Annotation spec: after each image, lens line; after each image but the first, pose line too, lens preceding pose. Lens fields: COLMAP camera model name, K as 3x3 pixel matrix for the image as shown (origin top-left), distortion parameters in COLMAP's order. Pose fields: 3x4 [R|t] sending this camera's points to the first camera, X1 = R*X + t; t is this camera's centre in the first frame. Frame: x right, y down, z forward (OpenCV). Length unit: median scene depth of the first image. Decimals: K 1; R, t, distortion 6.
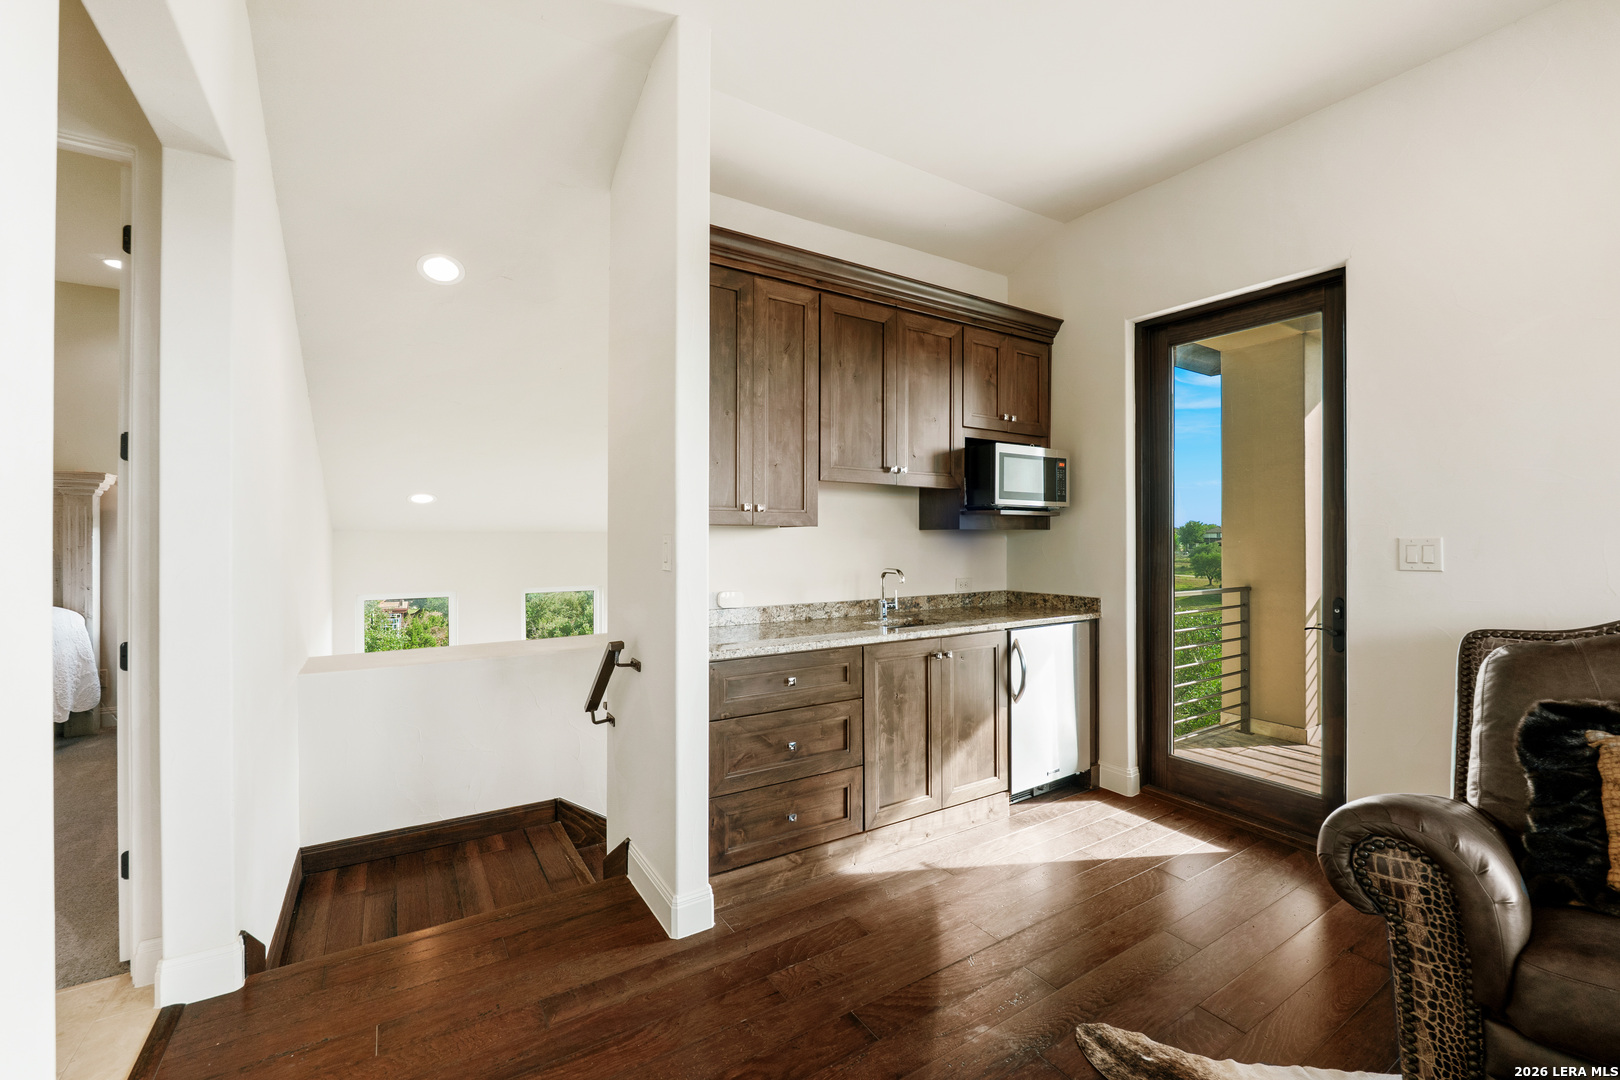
lens RADIAL K [[669.8, 0, 804.8], [0, 669.8, 531.8], [0, 0, 1]] dist [-0.000557, -0.000028]
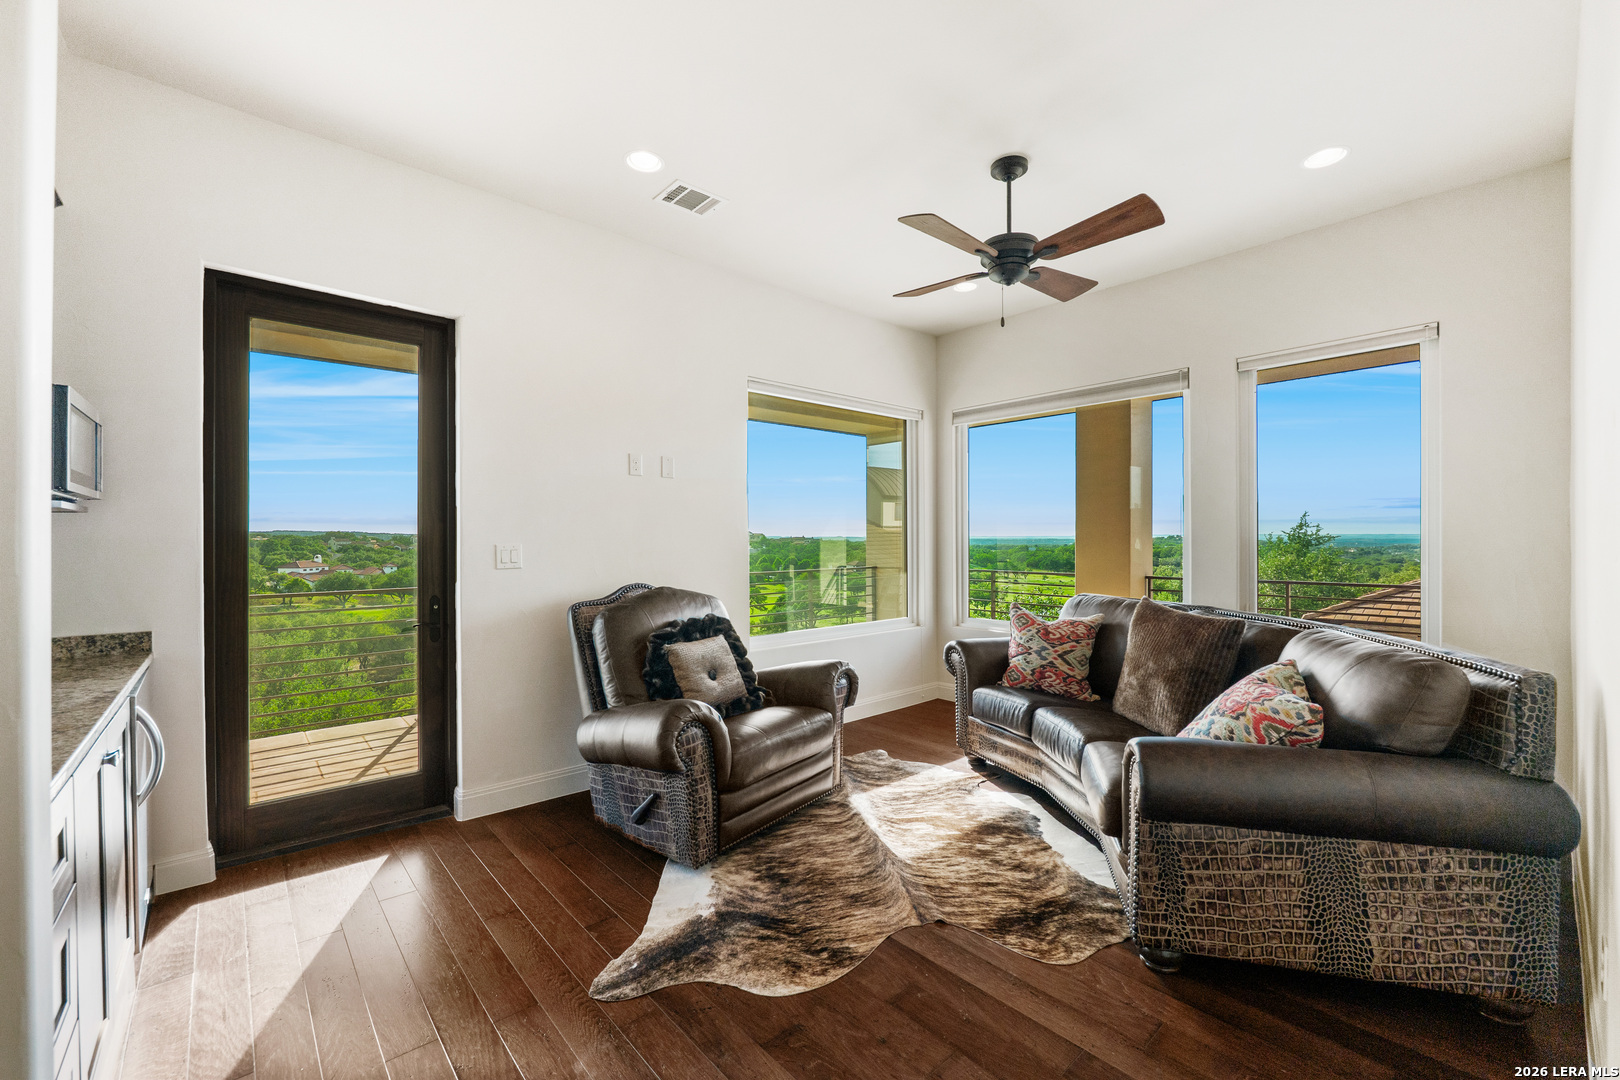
lens RADIAL K [[659.2, 0, 810.3], [0, 659.2, 543.8], [0, 0, 1]] dist [-0.015145, 0.000115]
pose [[-0.163842, -0.002408, 0.986484, -0.415082], [-0.002216, 0.999995, 0.002073, 0.003301], [-0.986484, -0.001846, -0.163847, 0.500950]]
